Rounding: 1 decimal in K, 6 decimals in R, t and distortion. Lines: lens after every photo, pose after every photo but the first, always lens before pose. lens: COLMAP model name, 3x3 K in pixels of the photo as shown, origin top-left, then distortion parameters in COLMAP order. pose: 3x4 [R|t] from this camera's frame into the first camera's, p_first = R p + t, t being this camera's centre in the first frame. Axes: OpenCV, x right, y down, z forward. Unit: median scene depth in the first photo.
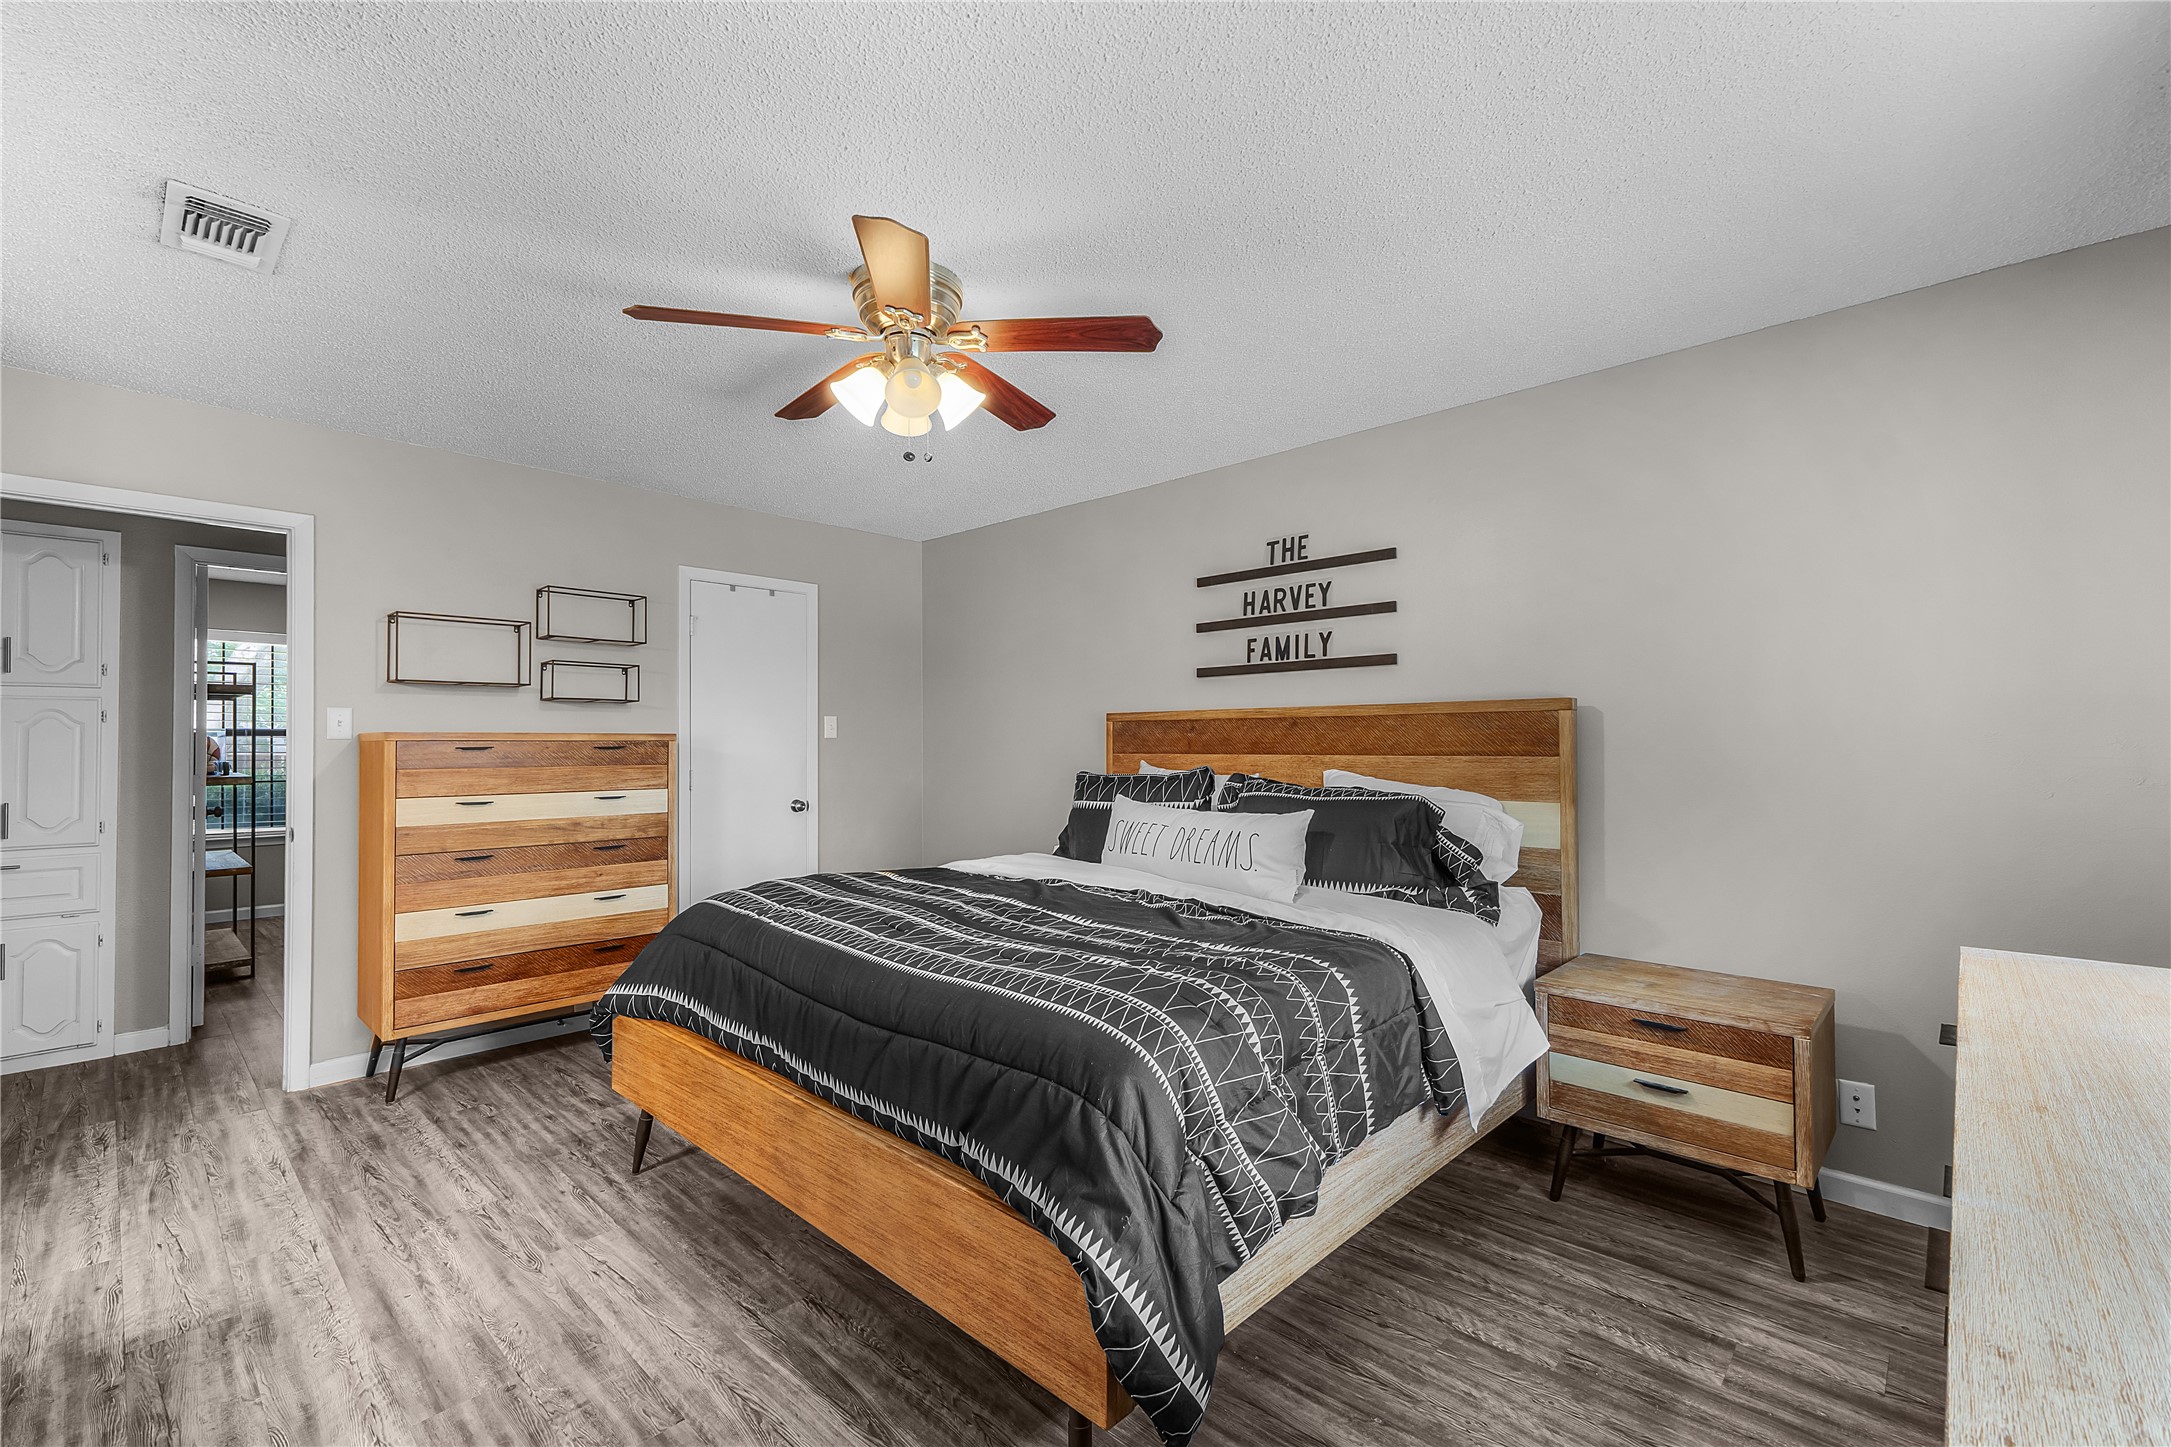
lens RADIAL K [[920.6, 0, 1093.6], [0, 920.6, 731.0], [0, 0, 1]] dist [0.012198, 0.000025]
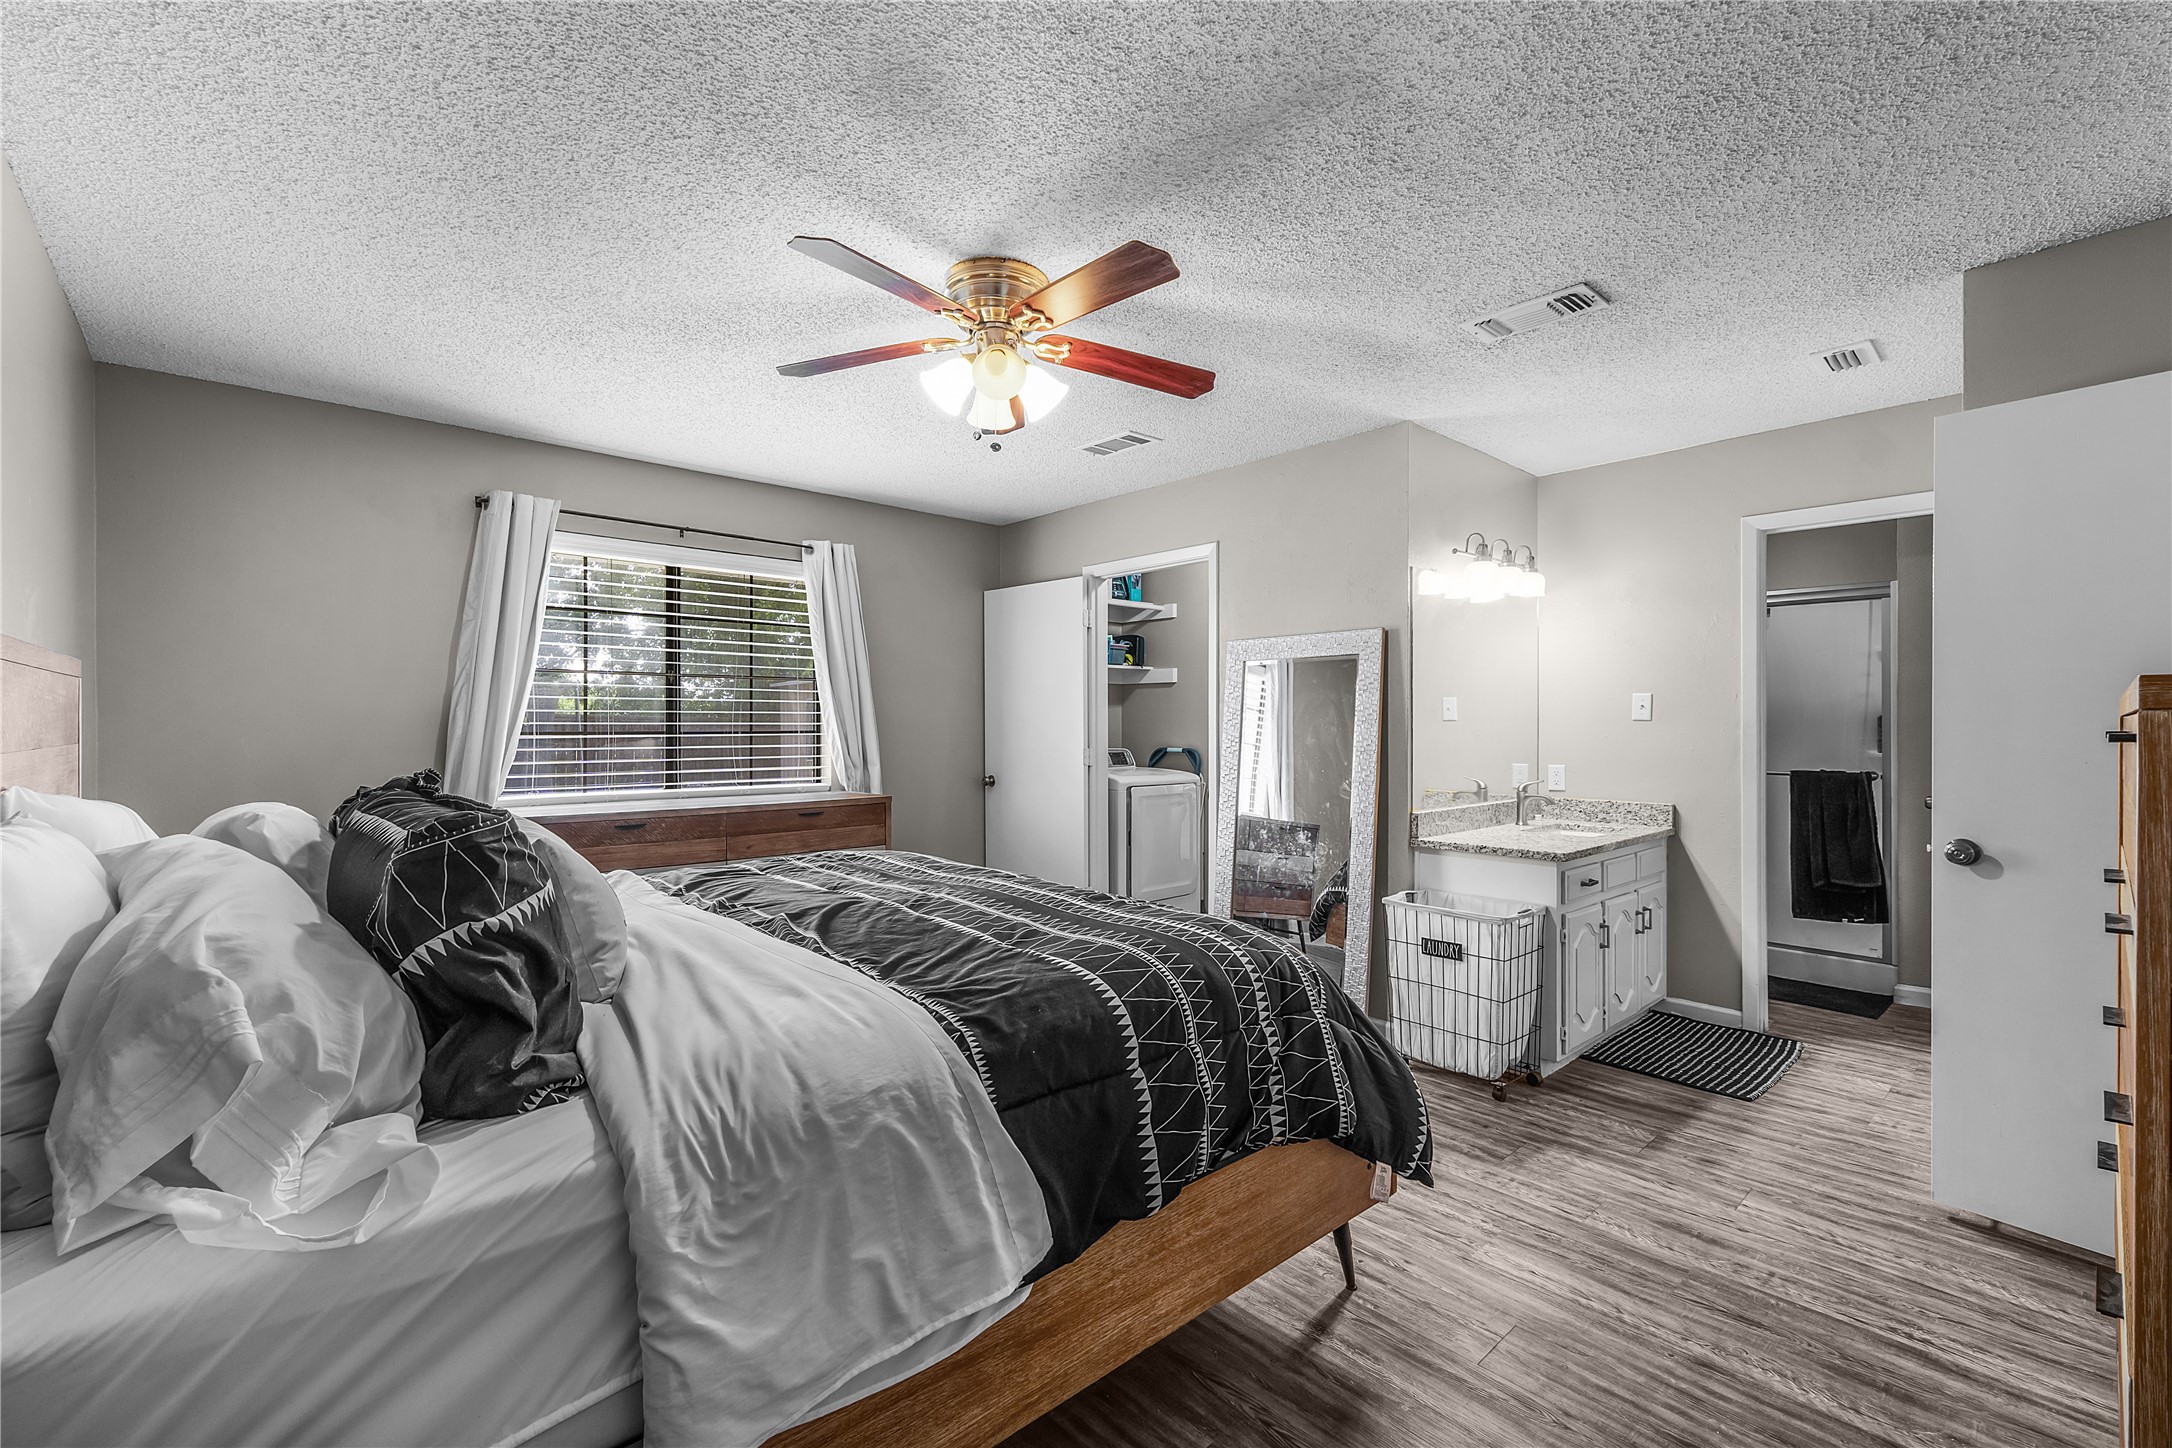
lens RADIAL K [[914.6, 0, 1096.6], [0, 914.6, 722.6], [0, 0, 1]] dist [0.005725, -0.000521]
pose [[-0.997181, 0.001589, 0.075017, -0.250029], [0.000847, 0.999950, -0.009916, 0.014857], [-0.075029, -0.009825, -0.997133, 1.292957]]
